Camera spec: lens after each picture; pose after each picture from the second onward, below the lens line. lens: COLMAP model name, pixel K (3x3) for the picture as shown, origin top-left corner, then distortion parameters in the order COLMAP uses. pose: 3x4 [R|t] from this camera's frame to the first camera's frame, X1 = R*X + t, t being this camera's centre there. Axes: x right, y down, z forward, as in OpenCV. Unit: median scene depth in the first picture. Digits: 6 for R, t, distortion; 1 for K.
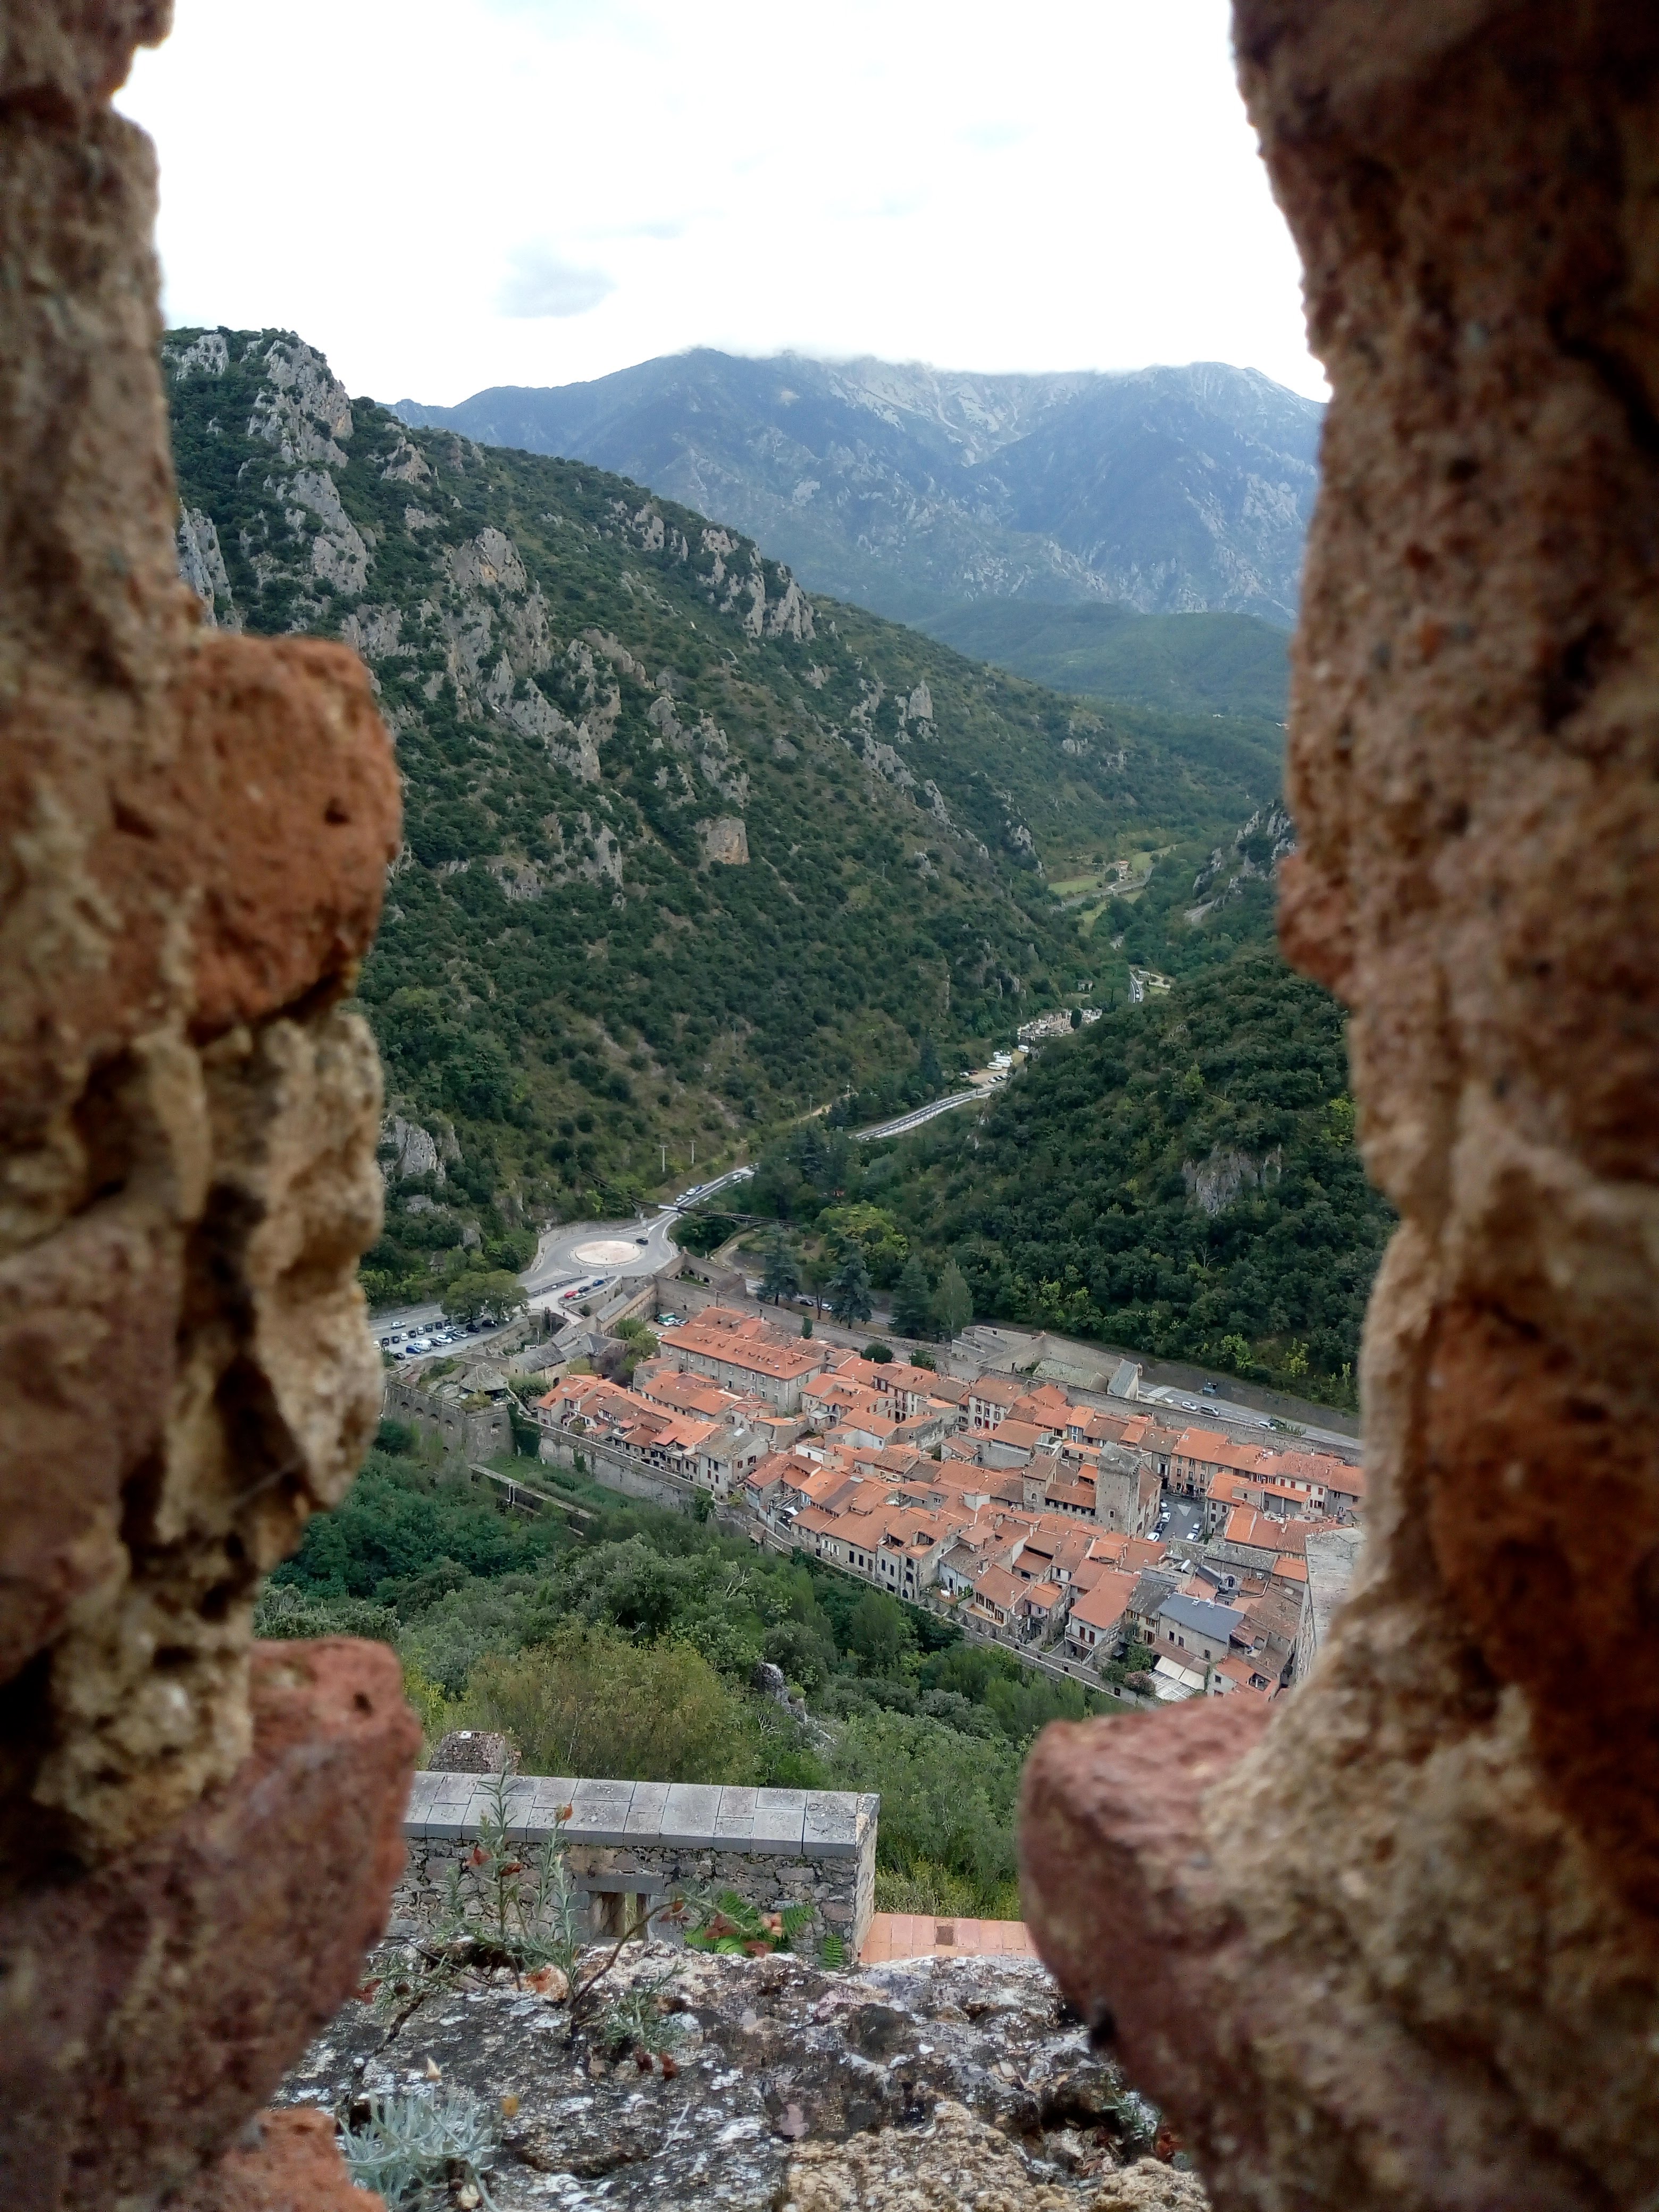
lens RADIAL K [[1721.3, 0, 846.8], [0, 1721.3, 1105.8], [0, 0, 1]] dist [0.065264, -0.106537]
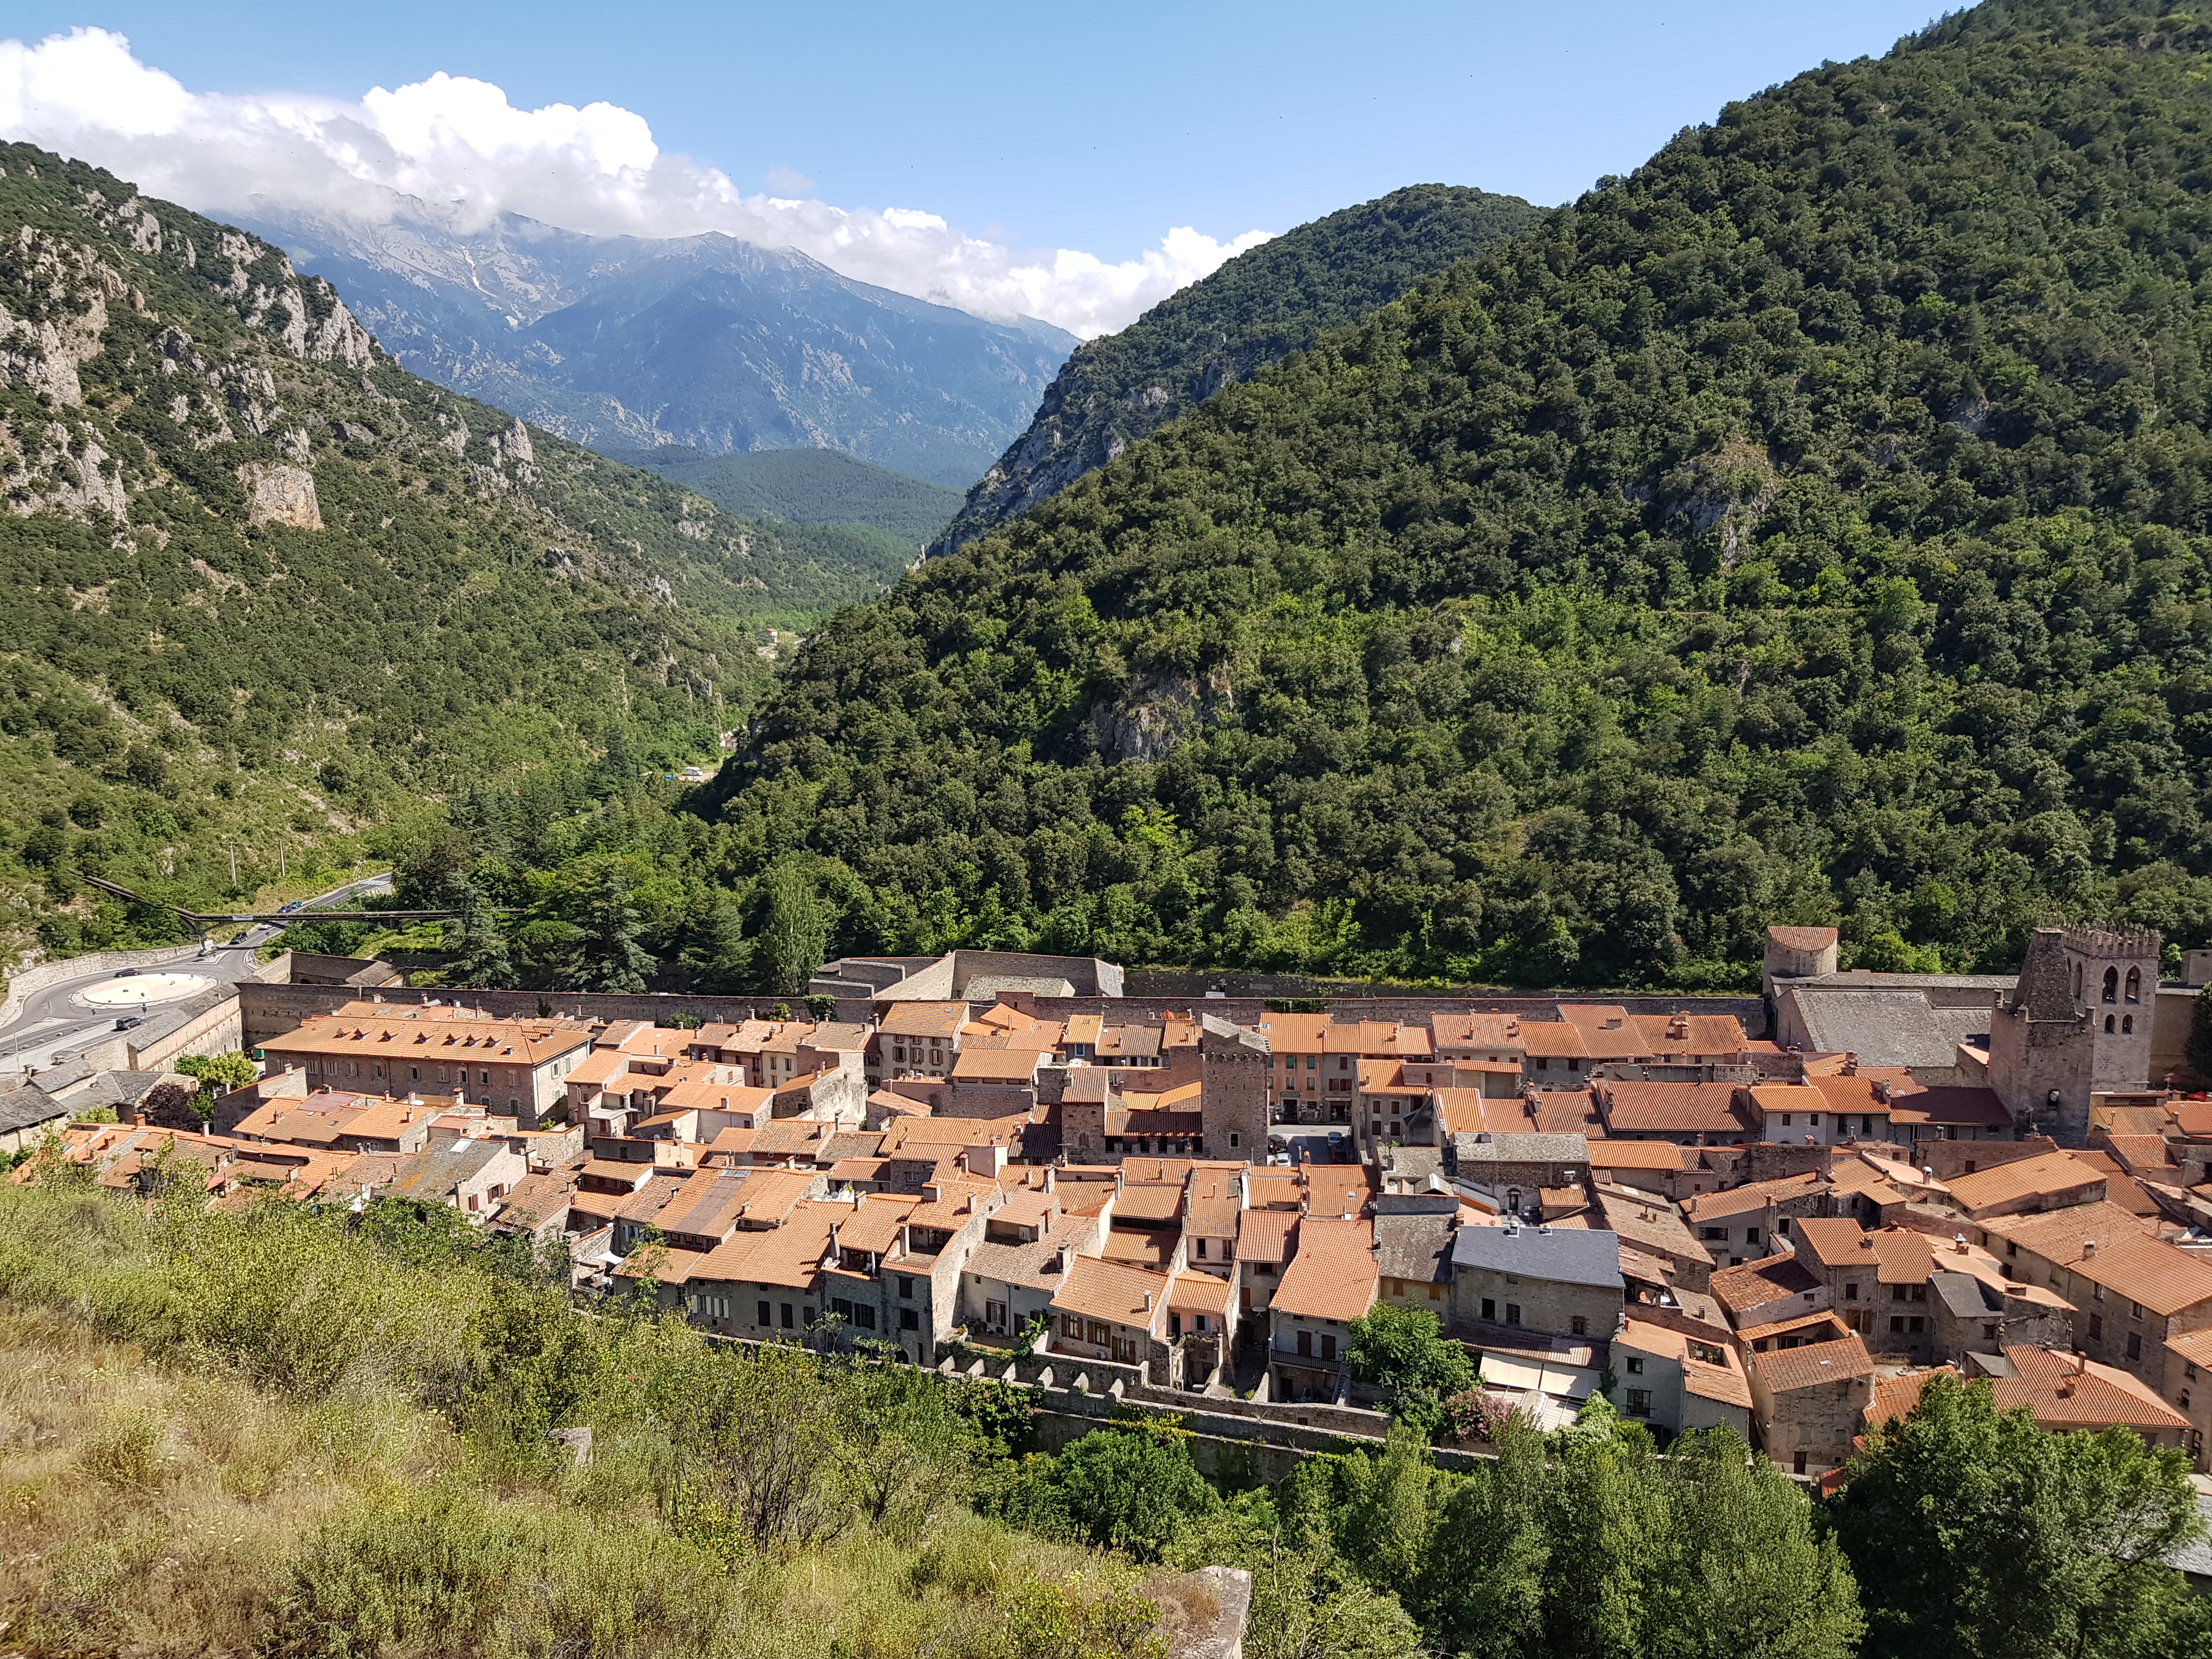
lens RADIAL K [[1721.3, 0, 1091.1], [0, 1721.3, 849.4], [0, 0, 1]] dist [0.065264, -0.106537]
pose [[0.929861, -0.092843, 0.356004, -0.030297], [0.118187, 0.991729, -0.050062, 0.072039], [-0.348412, 0.088626, 0.933142, 0.220034]]
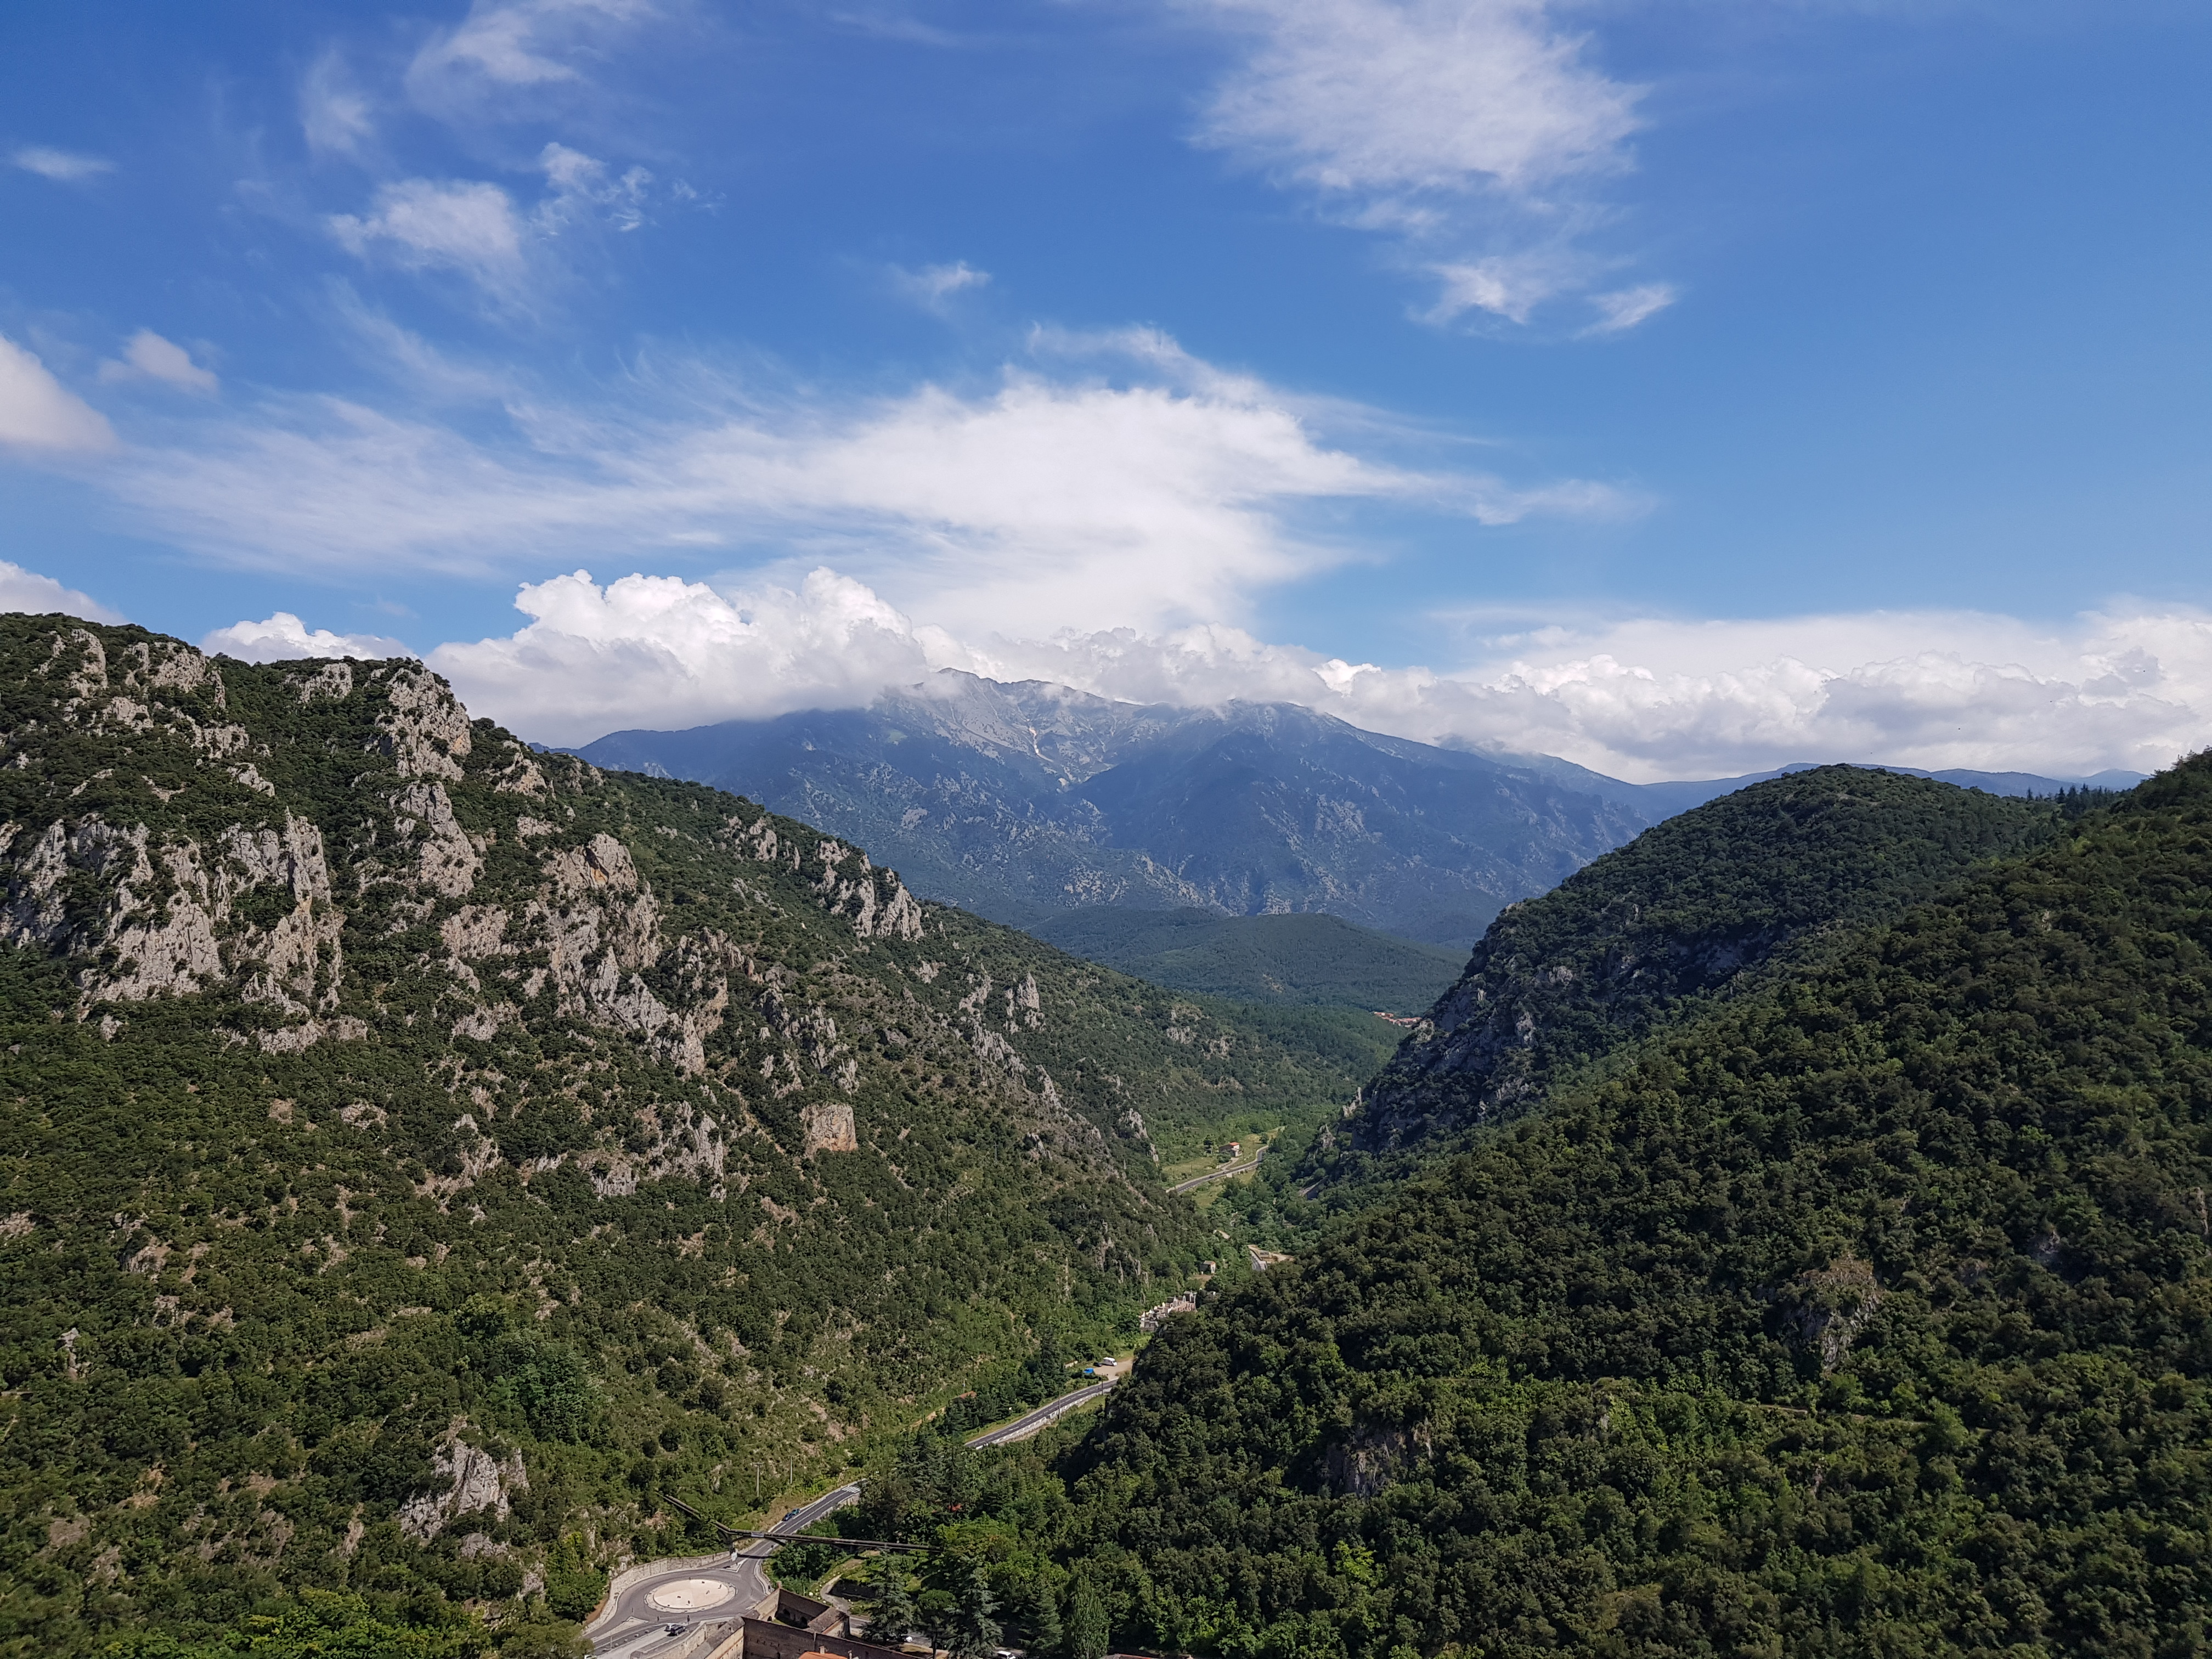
lens RADIAL K [[1695.2, 0, 1098.5], [0, 1695.2, 835.0], [0, 0, 1]] dist [0.064491, -0.097197]
pose [[0.996102, -0.021924, 0.085441, 0.001247], [0.048418, 0.945555, -0.321840, 0.007391], [-0.073733, 0.324722, 0.942931, 0.025576]]
